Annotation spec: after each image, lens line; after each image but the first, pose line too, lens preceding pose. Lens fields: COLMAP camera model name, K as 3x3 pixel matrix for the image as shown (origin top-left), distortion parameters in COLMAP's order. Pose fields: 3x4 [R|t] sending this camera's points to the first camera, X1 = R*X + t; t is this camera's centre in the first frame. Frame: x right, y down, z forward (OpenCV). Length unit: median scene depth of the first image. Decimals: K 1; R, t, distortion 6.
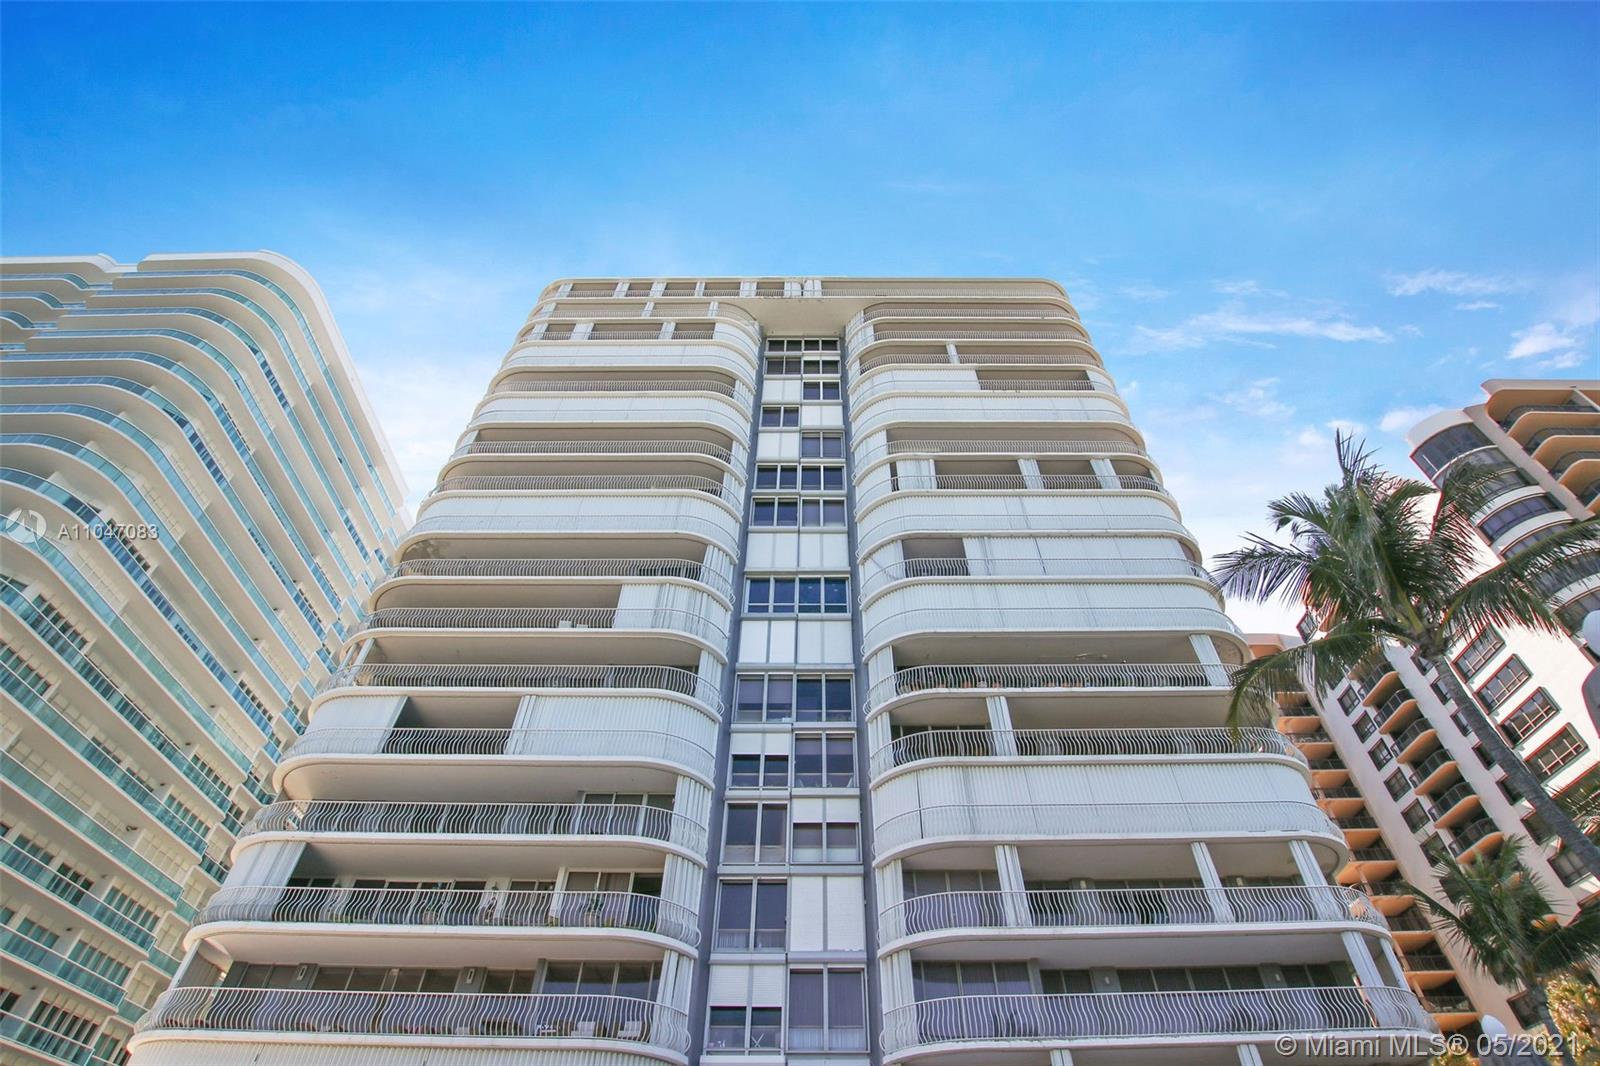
lens RADIAL K [[753.3, 0, 796.8], [0, 753.3, 549.4], [0, 0, 1]] dist [-0.022545, -0.000255]
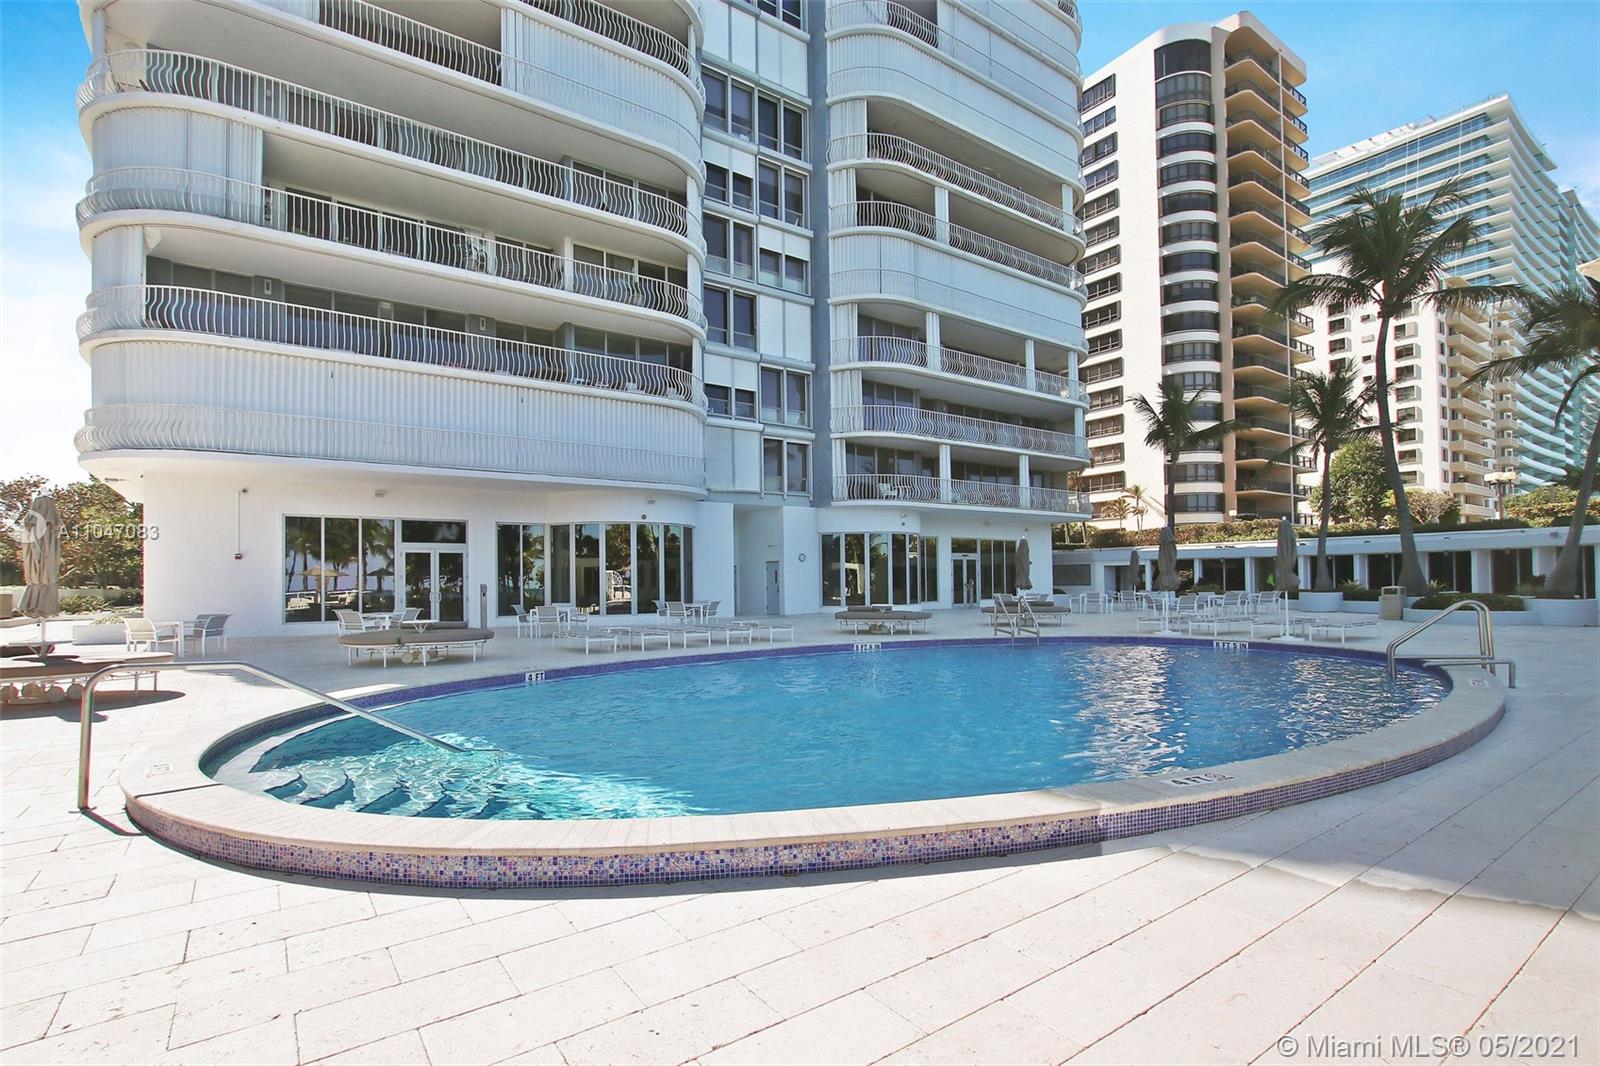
lens RADIAL K [[723.0, 0, 795.7], [0, 723.0, 548.6], [0, 0, 1]] dist [-0.014281, 0.000235]
pose [[0.825598, 0.018637, 0.563951, -0.552696], [-0.405263, 0.715021, 0.569655, 0.050505], [-0.392620, -0.698854, 0.597873, 0.022319]]
